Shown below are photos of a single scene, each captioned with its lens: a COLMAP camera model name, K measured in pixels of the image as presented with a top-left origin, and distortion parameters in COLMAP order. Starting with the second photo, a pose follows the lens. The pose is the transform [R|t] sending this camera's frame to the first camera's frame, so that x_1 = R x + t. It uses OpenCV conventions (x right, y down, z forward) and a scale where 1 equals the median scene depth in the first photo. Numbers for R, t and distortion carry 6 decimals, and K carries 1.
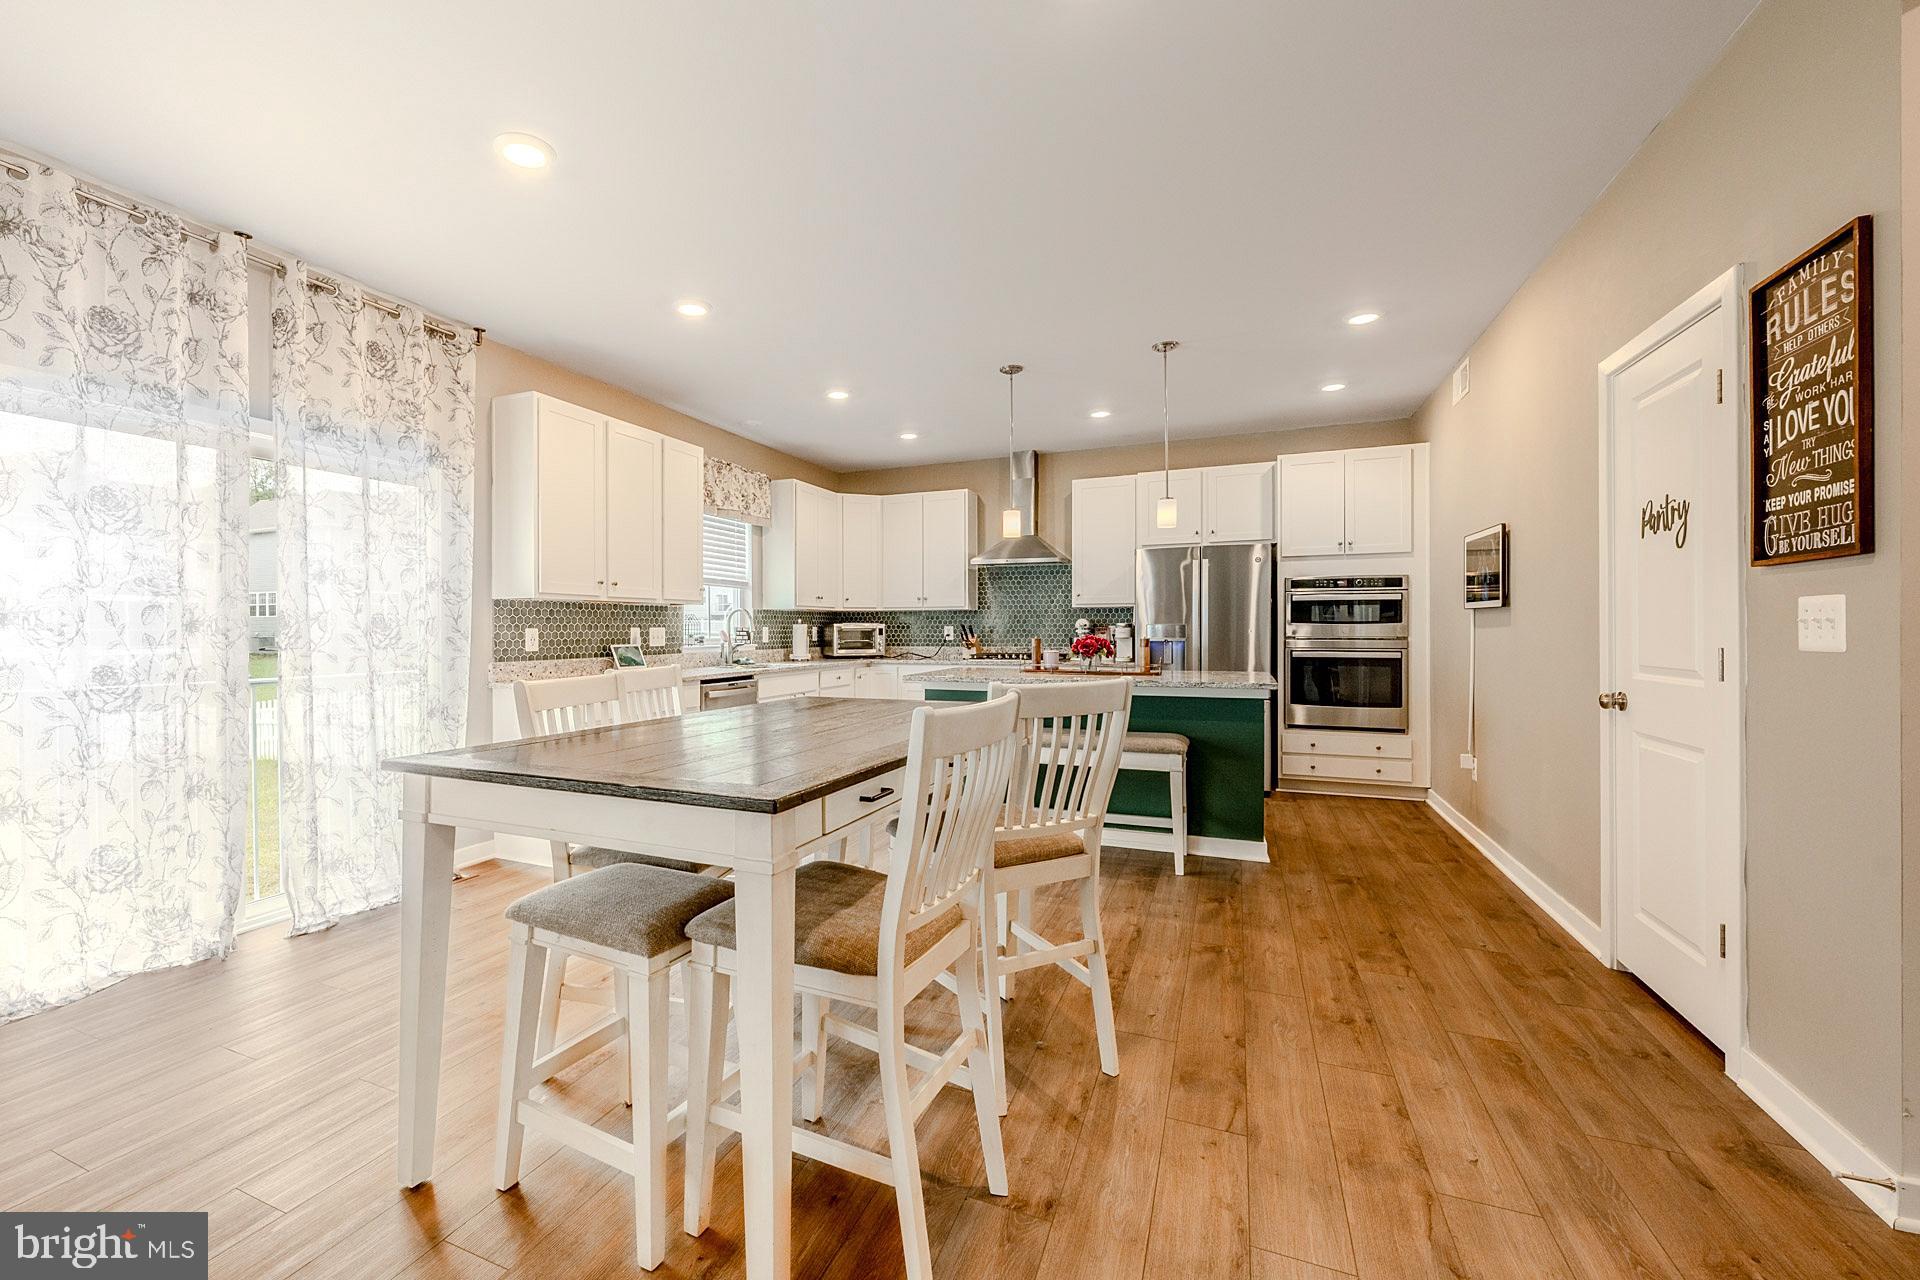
lens RADIAL K [[773.2, 0, 876.5], [0, 773.2, 620.0], [0, 0, 1]] dist [0.007075, 0.000903]
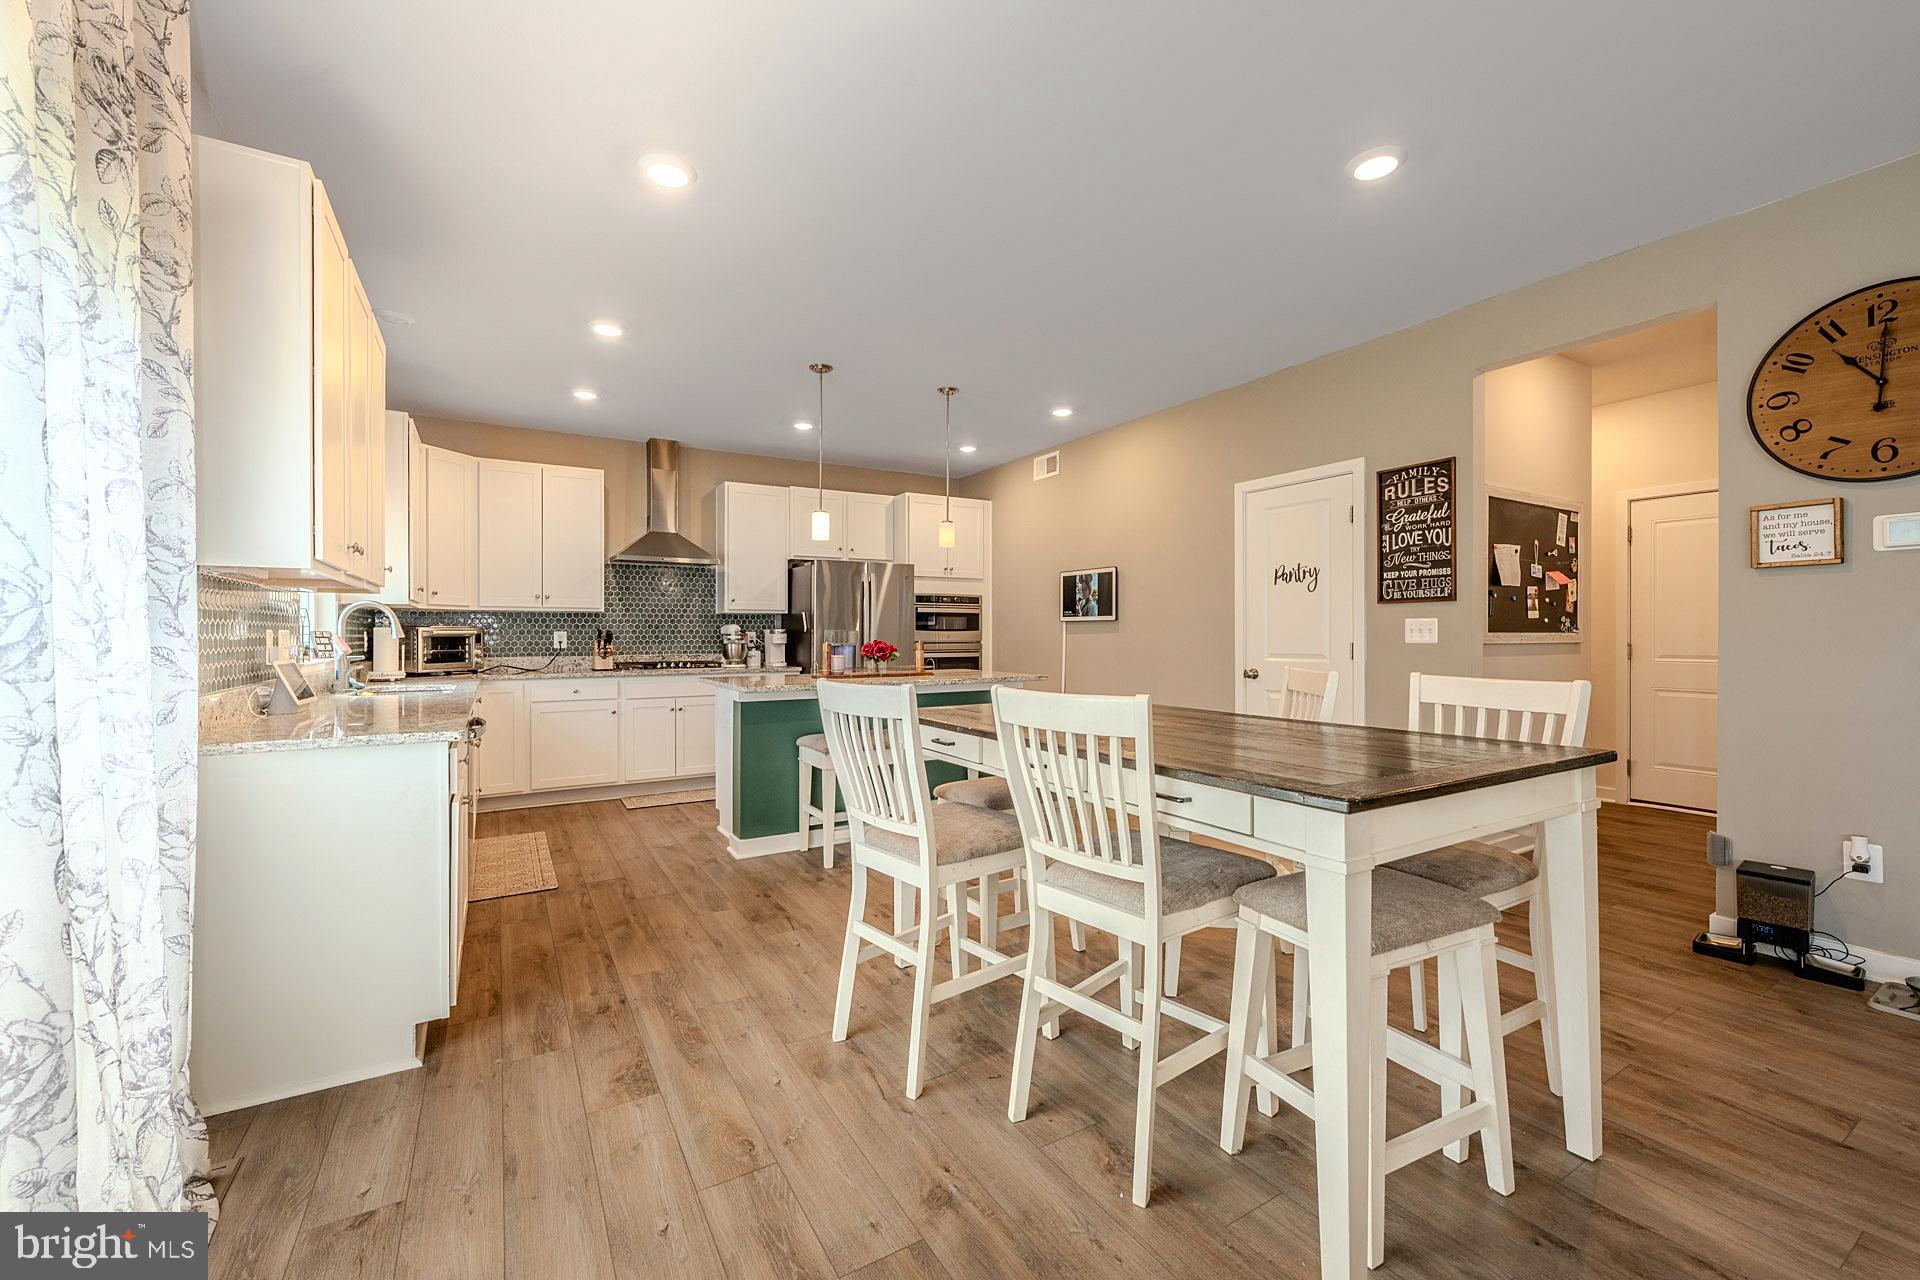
lens RADIAL K [[773.2, 0, 920.6], [0, 773.2, 627.7], [0, 0, 1]] dist [0.007075, 0.000903]
pose [[0.609803, 0.009122, 0.792500, -0.570457], [-0.008618, 0.999951, -0.004878, 0.007751], [-0.792506, -0.003855, 0.609852, 0.312163]]
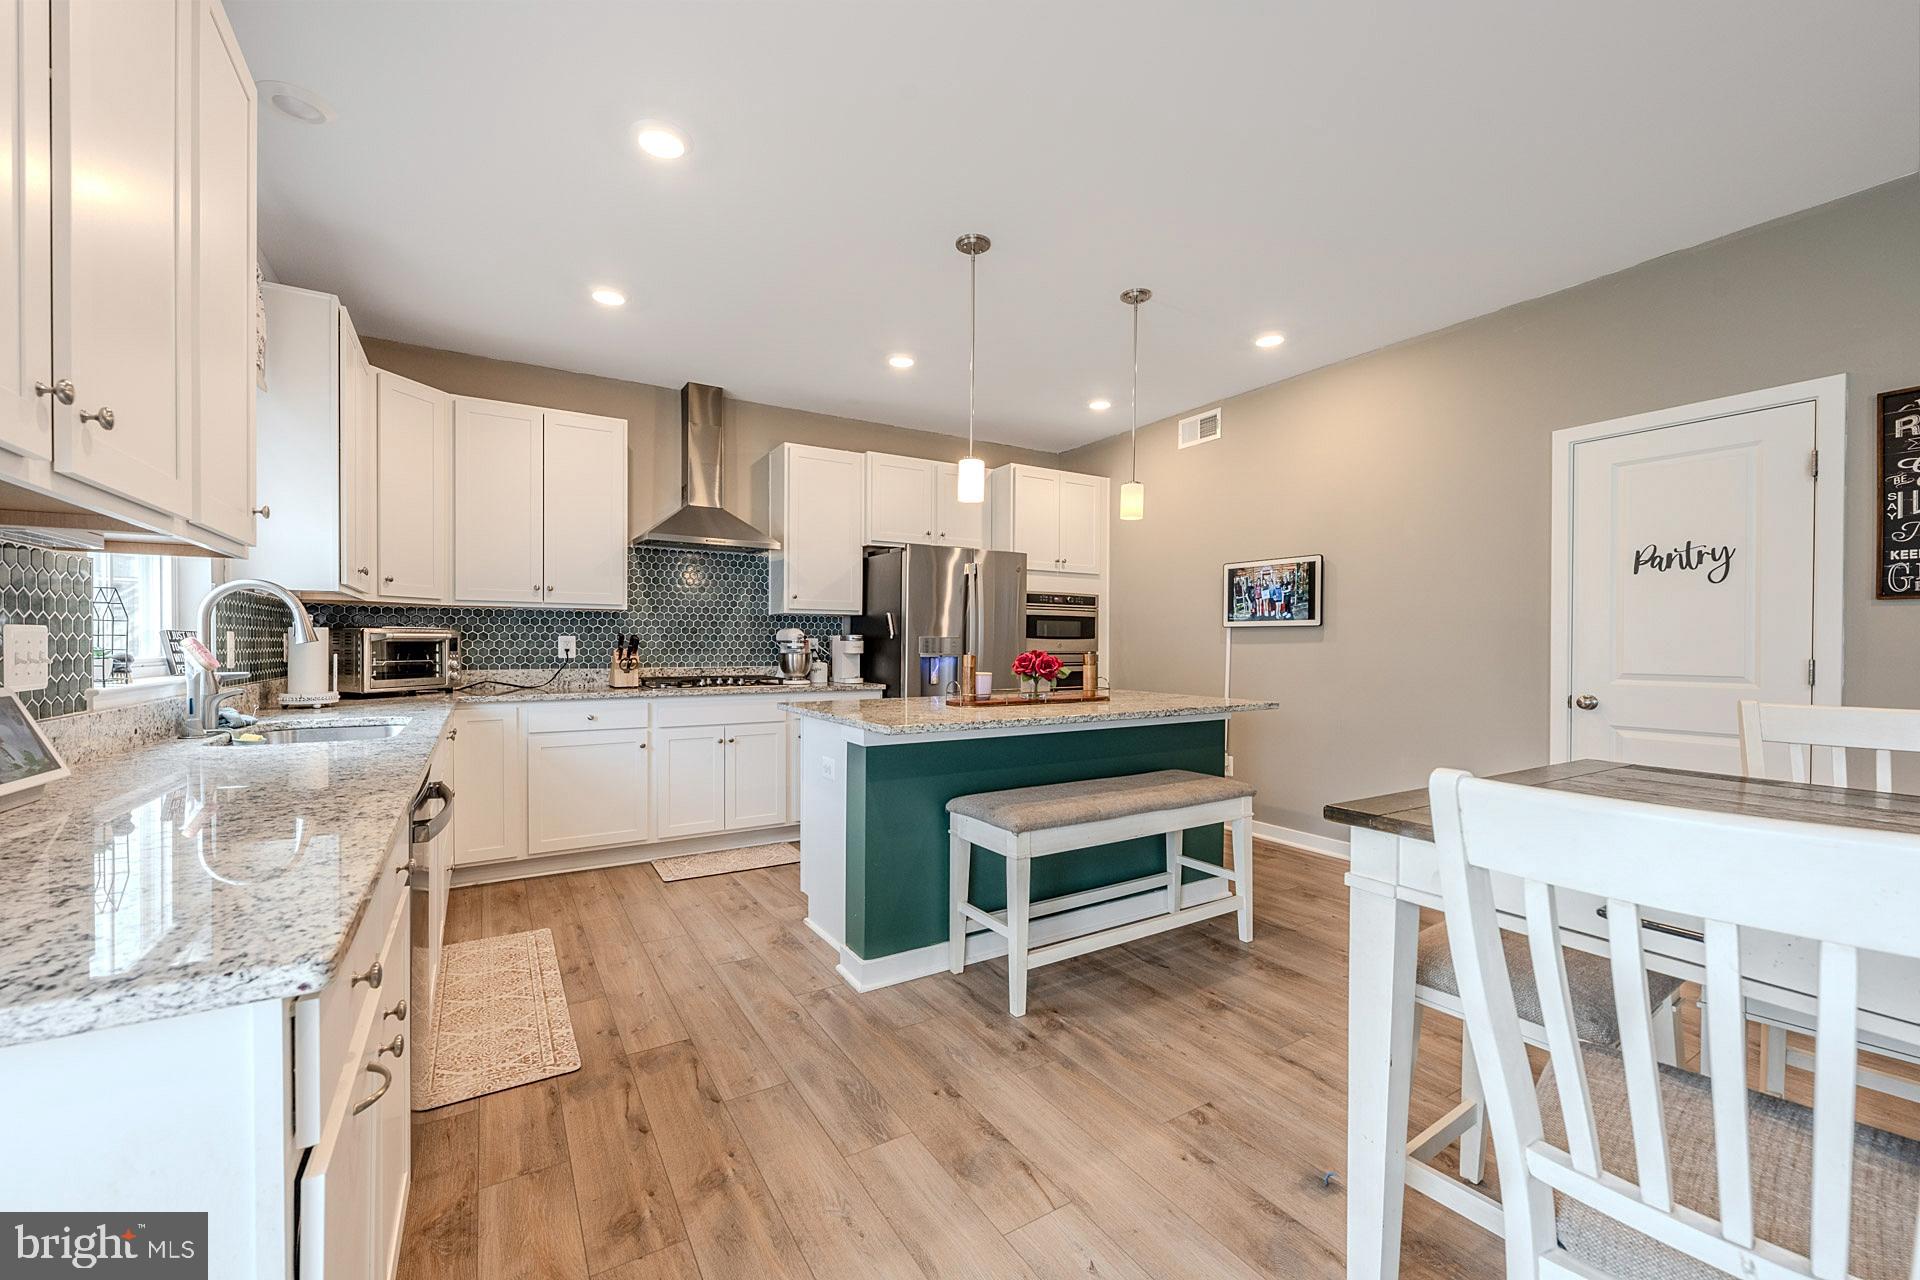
lens RADIAL K [[773.2, 0, 950.9], [0, 773.2, 643.9], [0, 0, 1]] dist [0.007075, 0.000903]
pose [[0.576511, 0.005538, 0.817071, -0.403277], [-0.015295, 0.999875, 0.004014, 0.012299], [-0.816946, -0.014811, 0.576523, 0.678882]]
